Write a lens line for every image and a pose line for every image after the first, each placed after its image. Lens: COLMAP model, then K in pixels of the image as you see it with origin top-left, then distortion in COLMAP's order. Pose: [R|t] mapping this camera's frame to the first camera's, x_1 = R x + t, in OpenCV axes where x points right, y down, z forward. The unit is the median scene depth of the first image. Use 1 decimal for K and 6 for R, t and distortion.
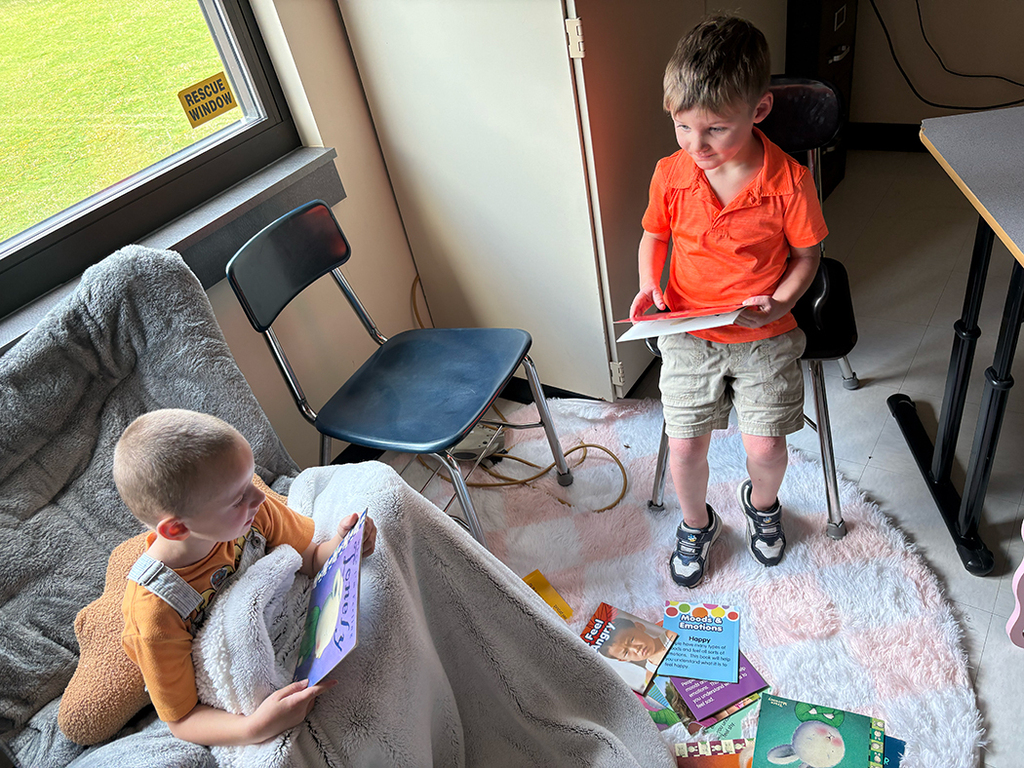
lens RADIAL K [[785.5, 0, 512.0], [0, 785.5, 384.0], [0, 0, 1]] dist [0.002091, -0.012410]
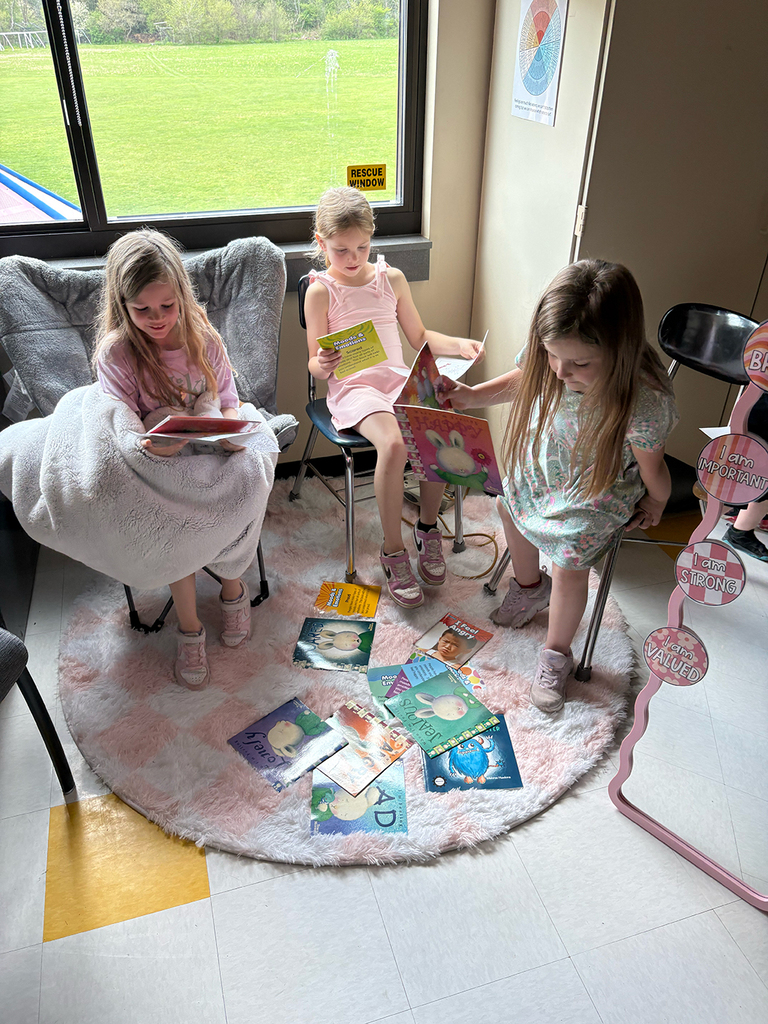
lens RADIAL K [[785.5, 0, 384.0], [0, 785.5, 512.0], [0, 0, 1]] dist [0.002091, -0.012410]
pose [[0.762903, 0.498863, -0.411235, 0.626471], [-0.515028, 0.853446, 0.079848, 0.044583], [0.390801, 0.150881, 0.908025, -0.263222]]
